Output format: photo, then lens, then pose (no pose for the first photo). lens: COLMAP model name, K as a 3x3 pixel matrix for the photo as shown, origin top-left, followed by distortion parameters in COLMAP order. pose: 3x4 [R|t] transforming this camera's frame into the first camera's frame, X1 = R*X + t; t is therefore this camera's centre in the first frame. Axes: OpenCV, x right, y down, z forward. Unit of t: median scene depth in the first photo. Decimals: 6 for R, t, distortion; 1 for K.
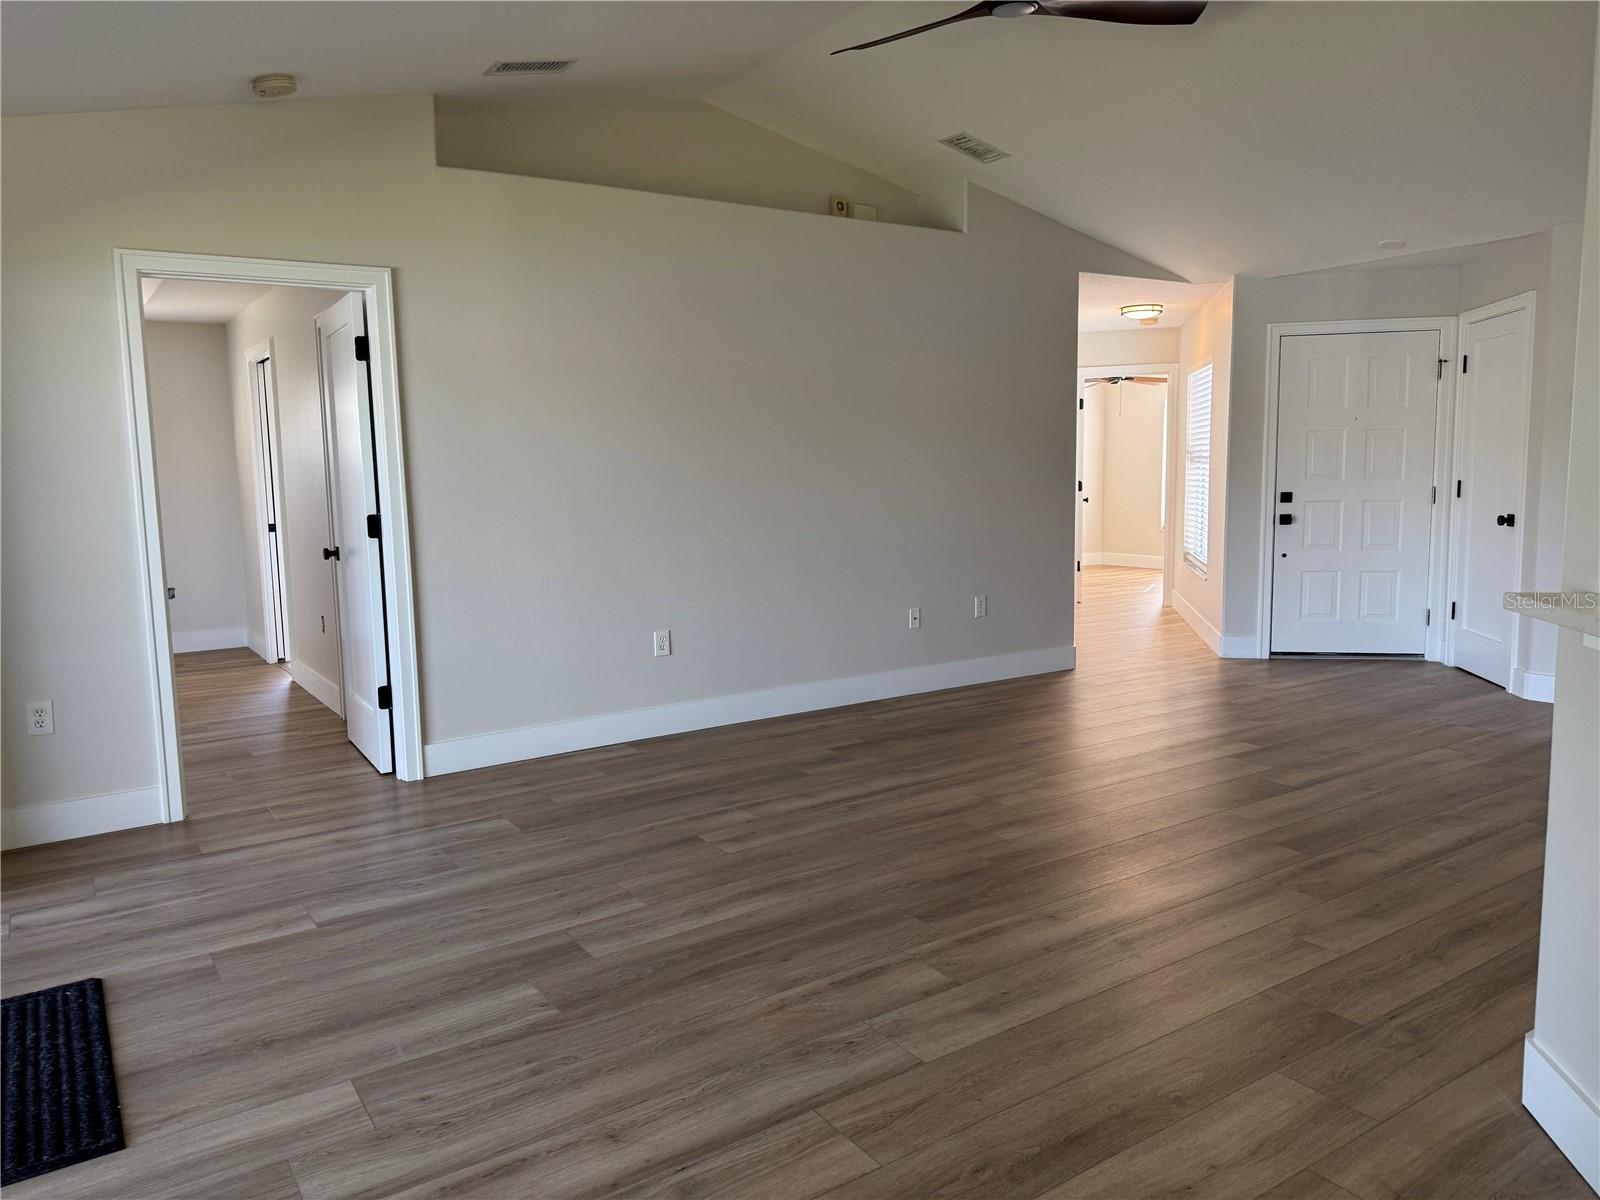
lens RADIAL K [[1134.6, 0, 800.0], [0, 1134.6, 600.0], [0, 0, 1]] dist [0.007424, -0.003465]
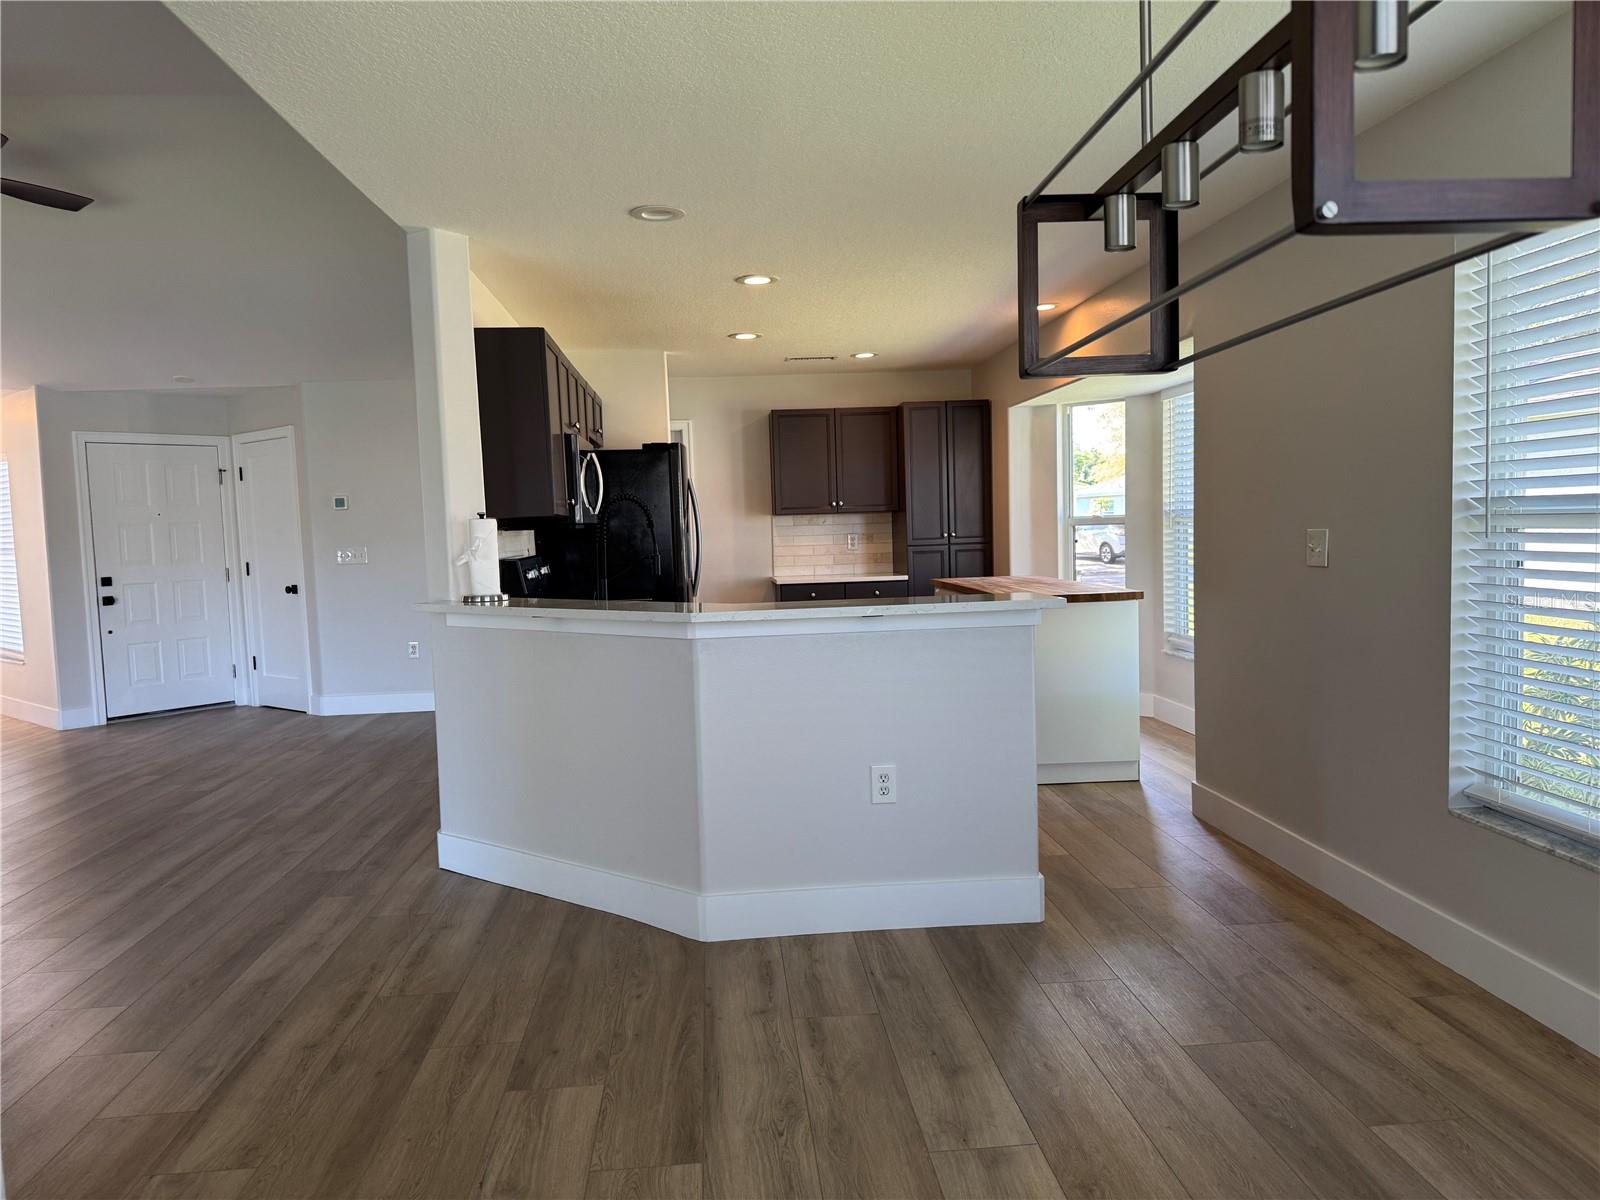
lens RADIAL K [[1121.3, 0, 844.1], [0, 1121.3, 604.6], [0, 0, 1]] dist [-0.000132, -0.045917]
pose [[0.456941, -0.060313, 0.887450, -0.405058], [0.128312, 0.991733, 0.001333, 0.047328], [-0.880194, 0.113261, 0.460903, -0.302726]]
